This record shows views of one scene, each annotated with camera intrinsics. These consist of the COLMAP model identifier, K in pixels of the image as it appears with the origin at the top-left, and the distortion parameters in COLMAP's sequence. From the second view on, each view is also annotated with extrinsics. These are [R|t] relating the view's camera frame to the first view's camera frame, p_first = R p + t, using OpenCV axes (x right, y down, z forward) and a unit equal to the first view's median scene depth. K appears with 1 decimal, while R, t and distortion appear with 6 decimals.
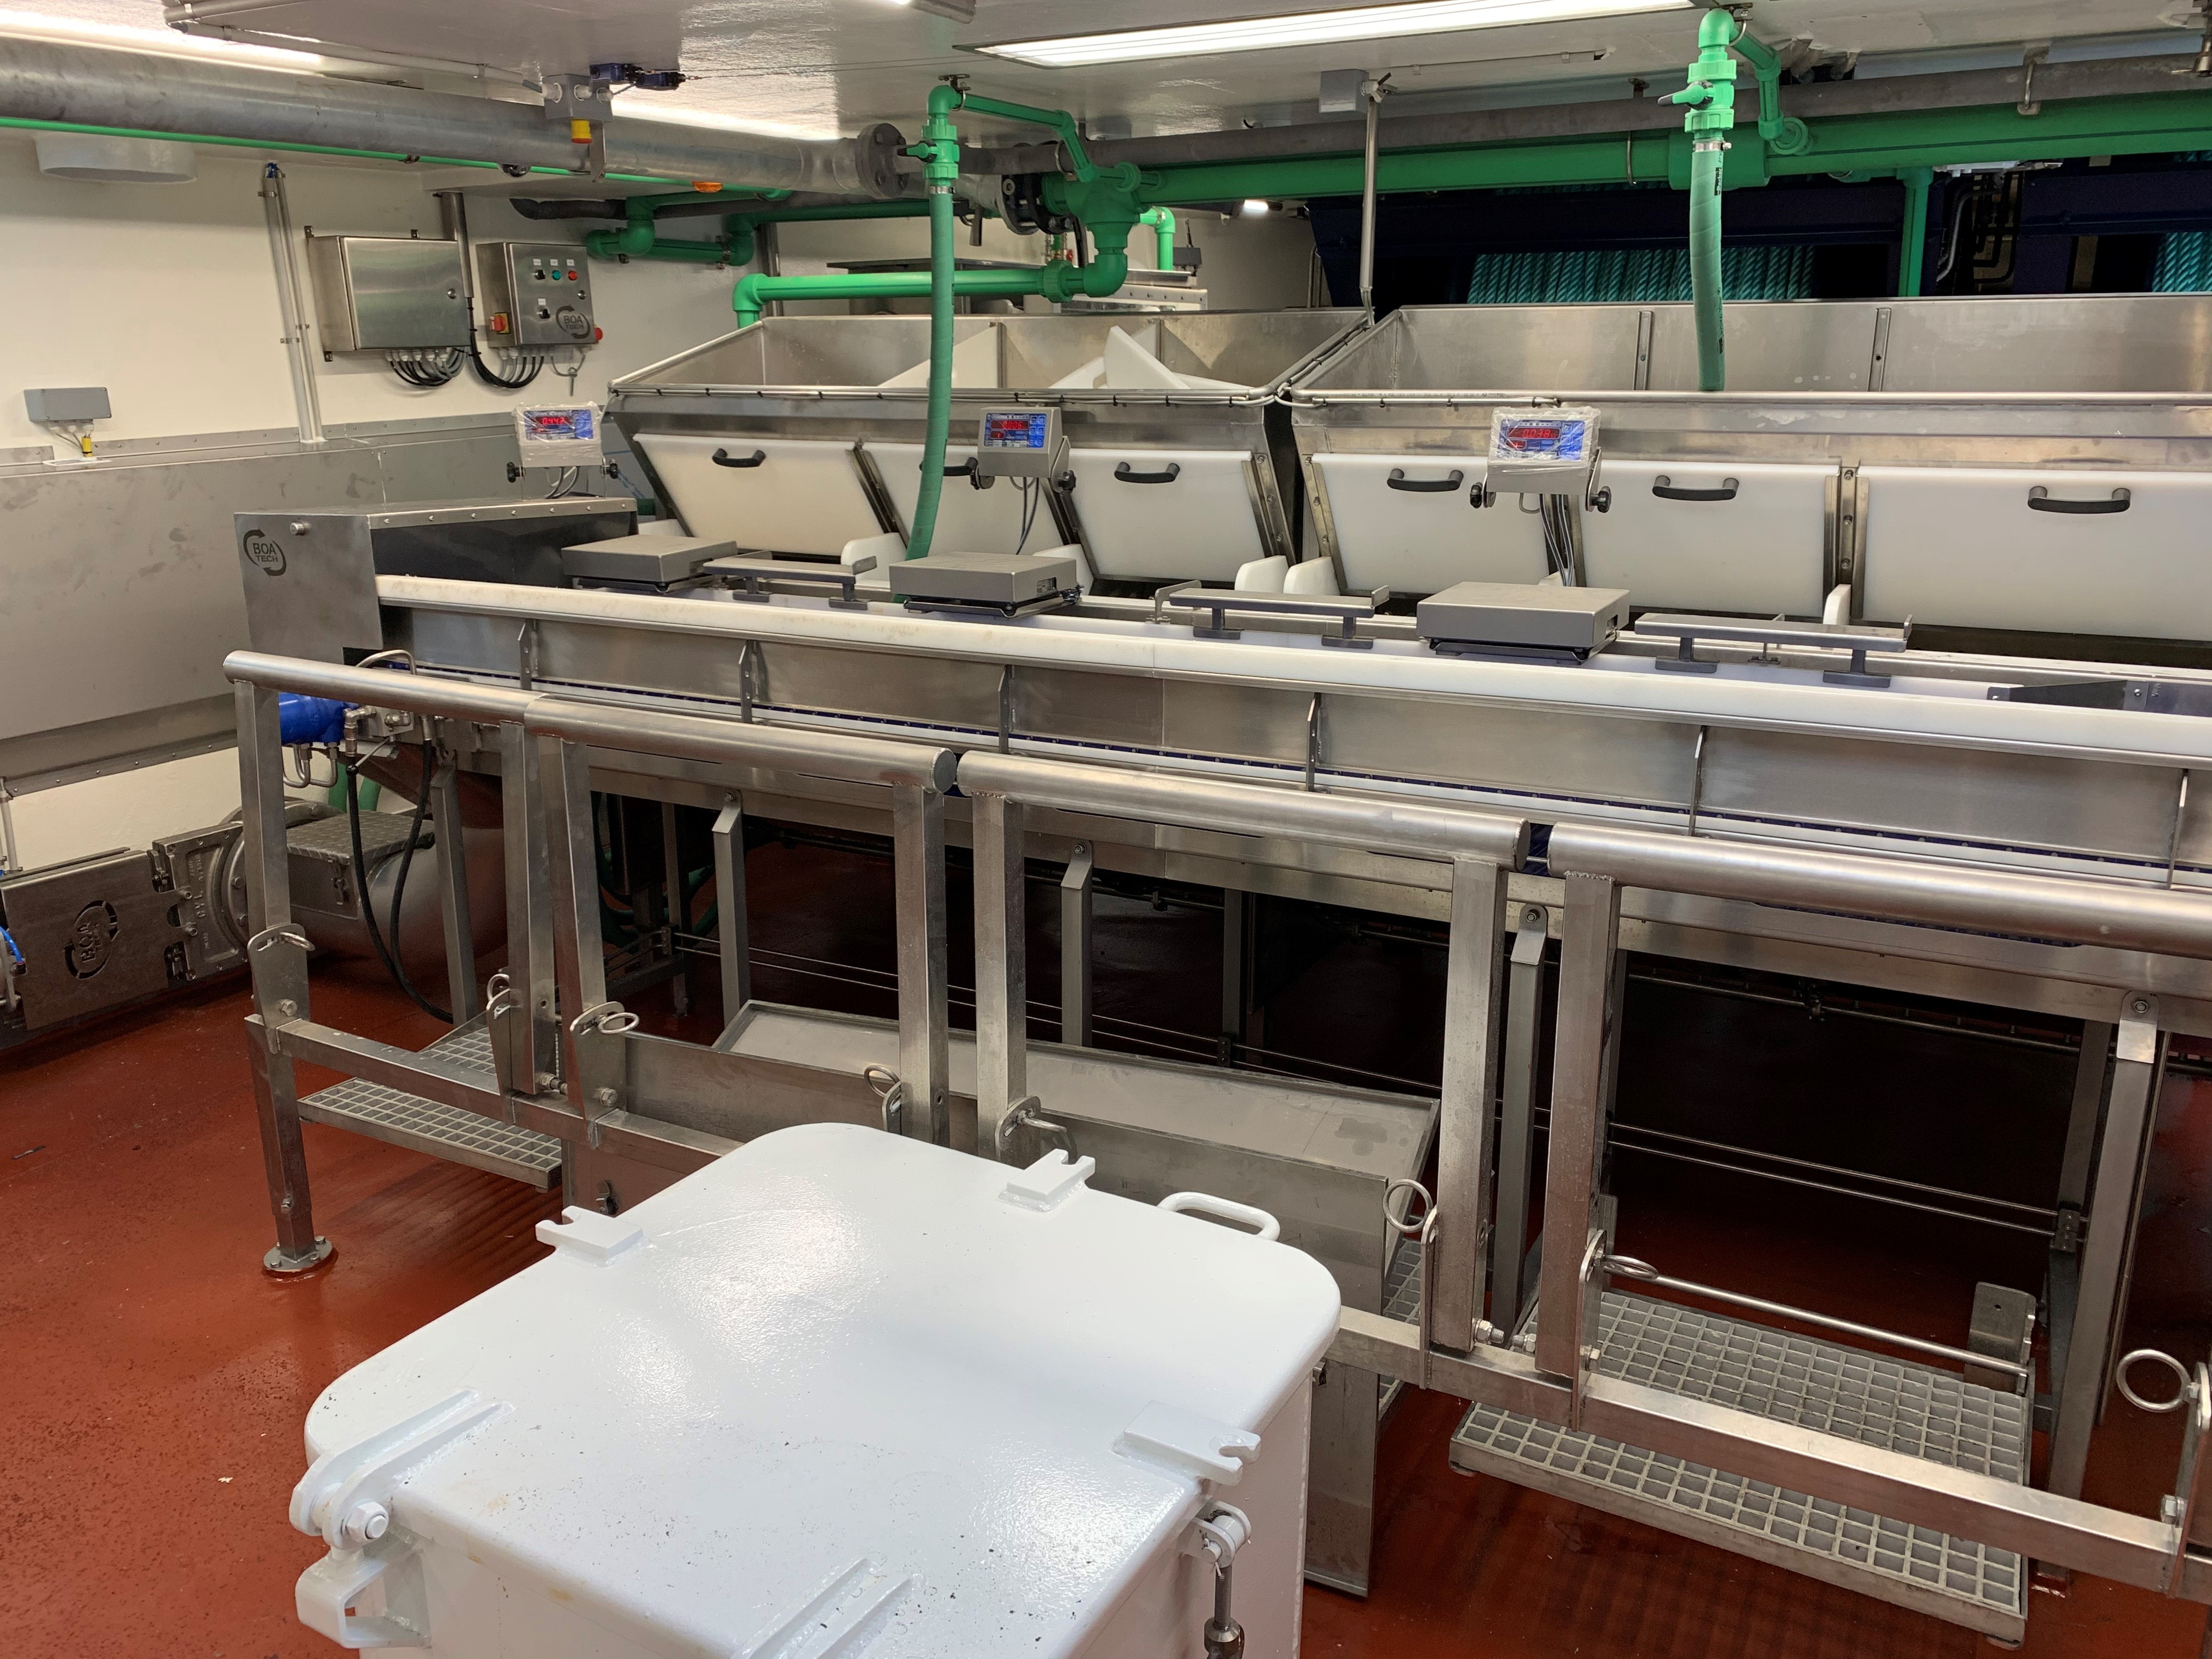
lens RADIAL K [[1735.5, 0, 1110.8], [0, 1735.5, 804.4], [0, 0, 1]] dist [0.030911, -0.001745]
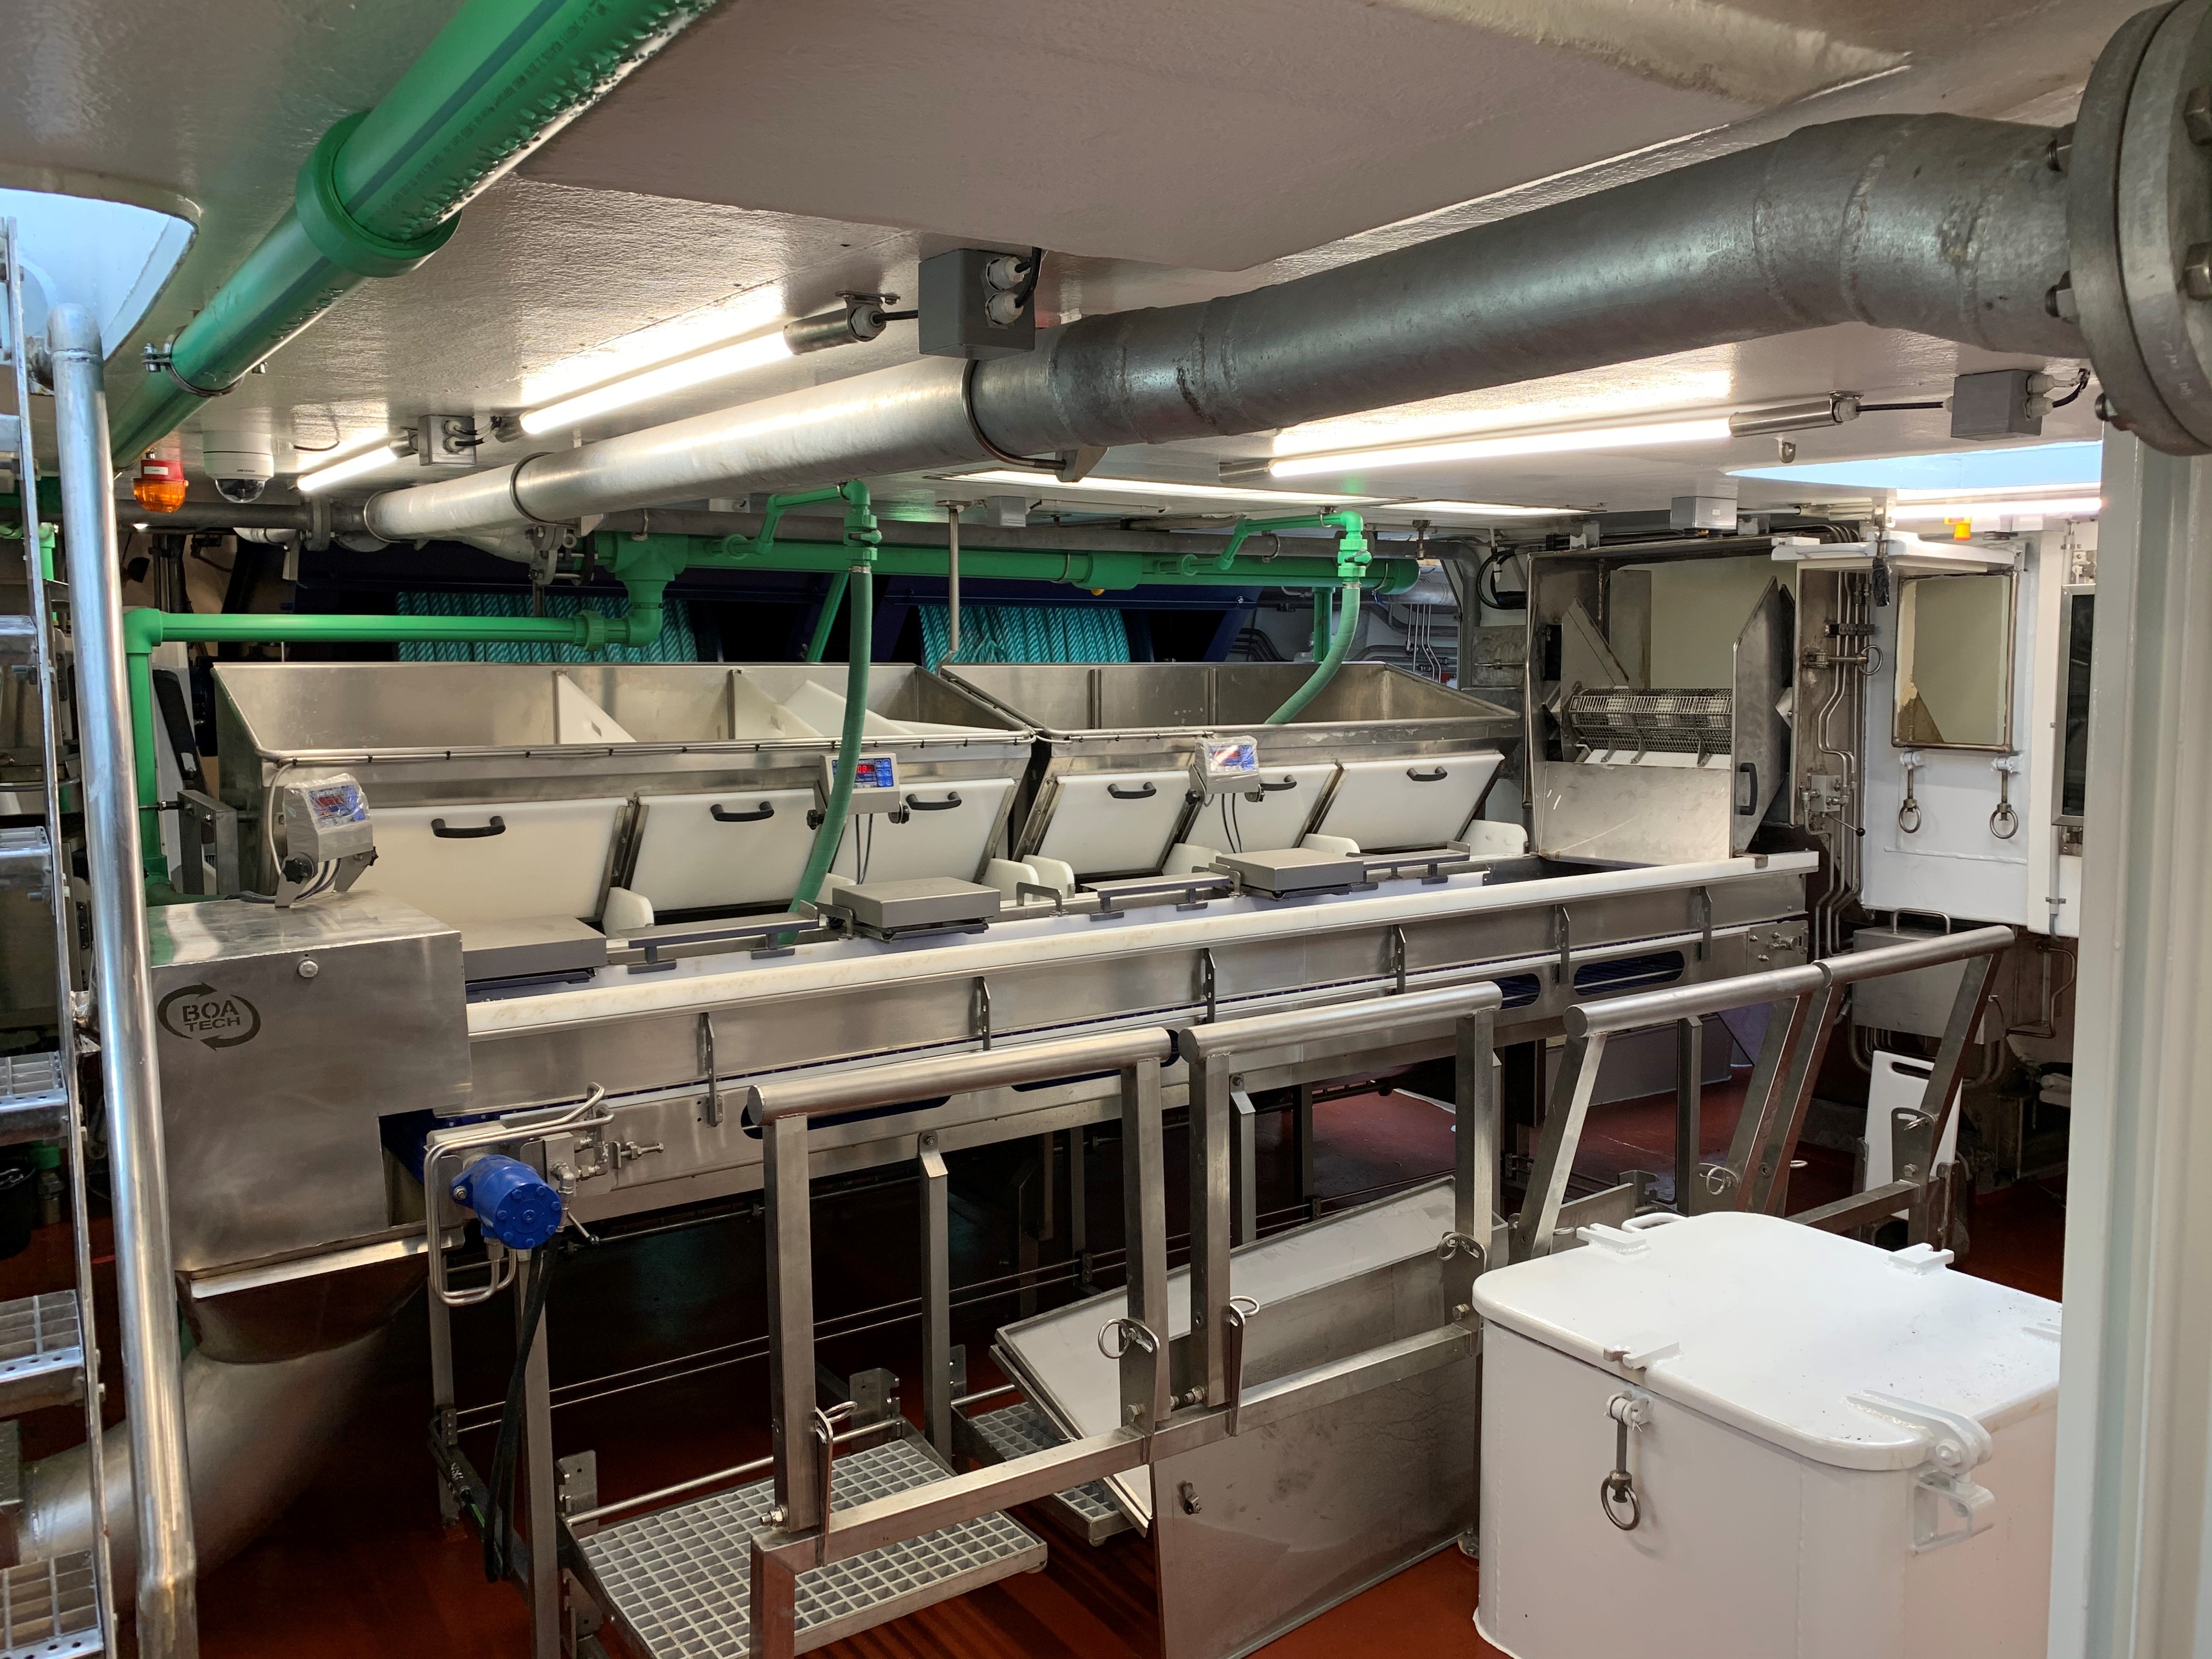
lens RADIAL K [[1701.3, 0, 1101.5], [0, 1701.3, 828.6], [0, 0, 1]] dist [0.009326, -0.000657]
pose [[0.436216, -0.086949, 0.895631, -1.048963], [0.222727, 0.974783, -0.013846, -0.146147], [-0.871842, 0.205521, 0.444582, 0.437988]]
